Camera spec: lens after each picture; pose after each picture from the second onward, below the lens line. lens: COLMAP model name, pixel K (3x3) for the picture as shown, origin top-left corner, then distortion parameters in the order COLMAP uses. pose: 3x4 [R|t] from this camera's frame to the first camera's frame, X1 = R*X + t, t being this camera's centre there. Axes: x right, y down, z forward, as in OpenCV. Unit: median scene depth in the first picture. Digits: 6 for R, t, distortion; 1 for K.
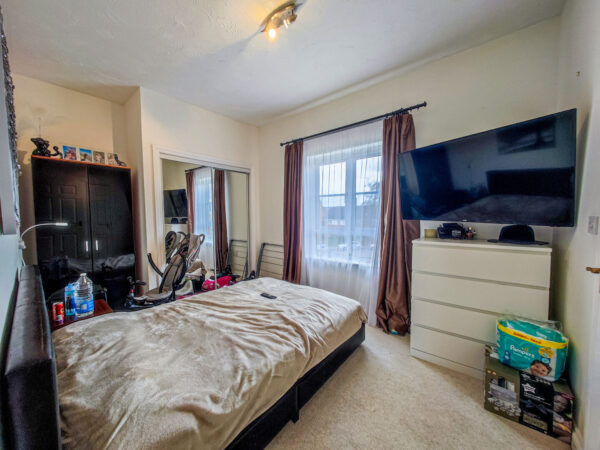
lens RADIAL K [[225.8, 0, 295.4], [0, 225.8, 224.8], [0, 0, 1]] dist [-0.003873, -0.000183]
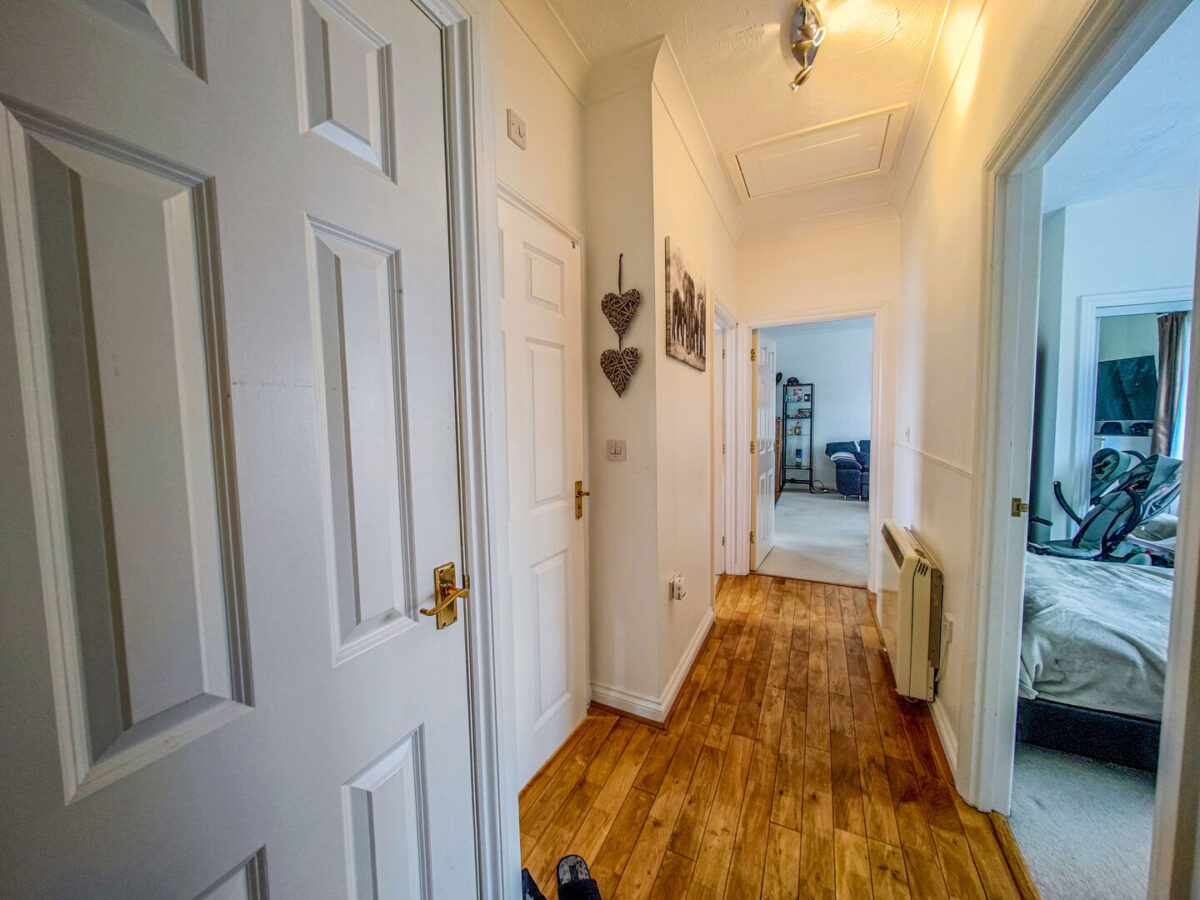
lens RADIAL K [[447.9, 0, 584.5], [0, 447.9, 448.5], [0, 0, 1]] dist [-0.002808, 0.000136]
pose [[0.218485, 0.073737, -0.973050, 0.243637], [-0.034472, 0.997102, 0.067820, -0.001055], [0.975231, 0.018726, 0.220393, -0.515872]]
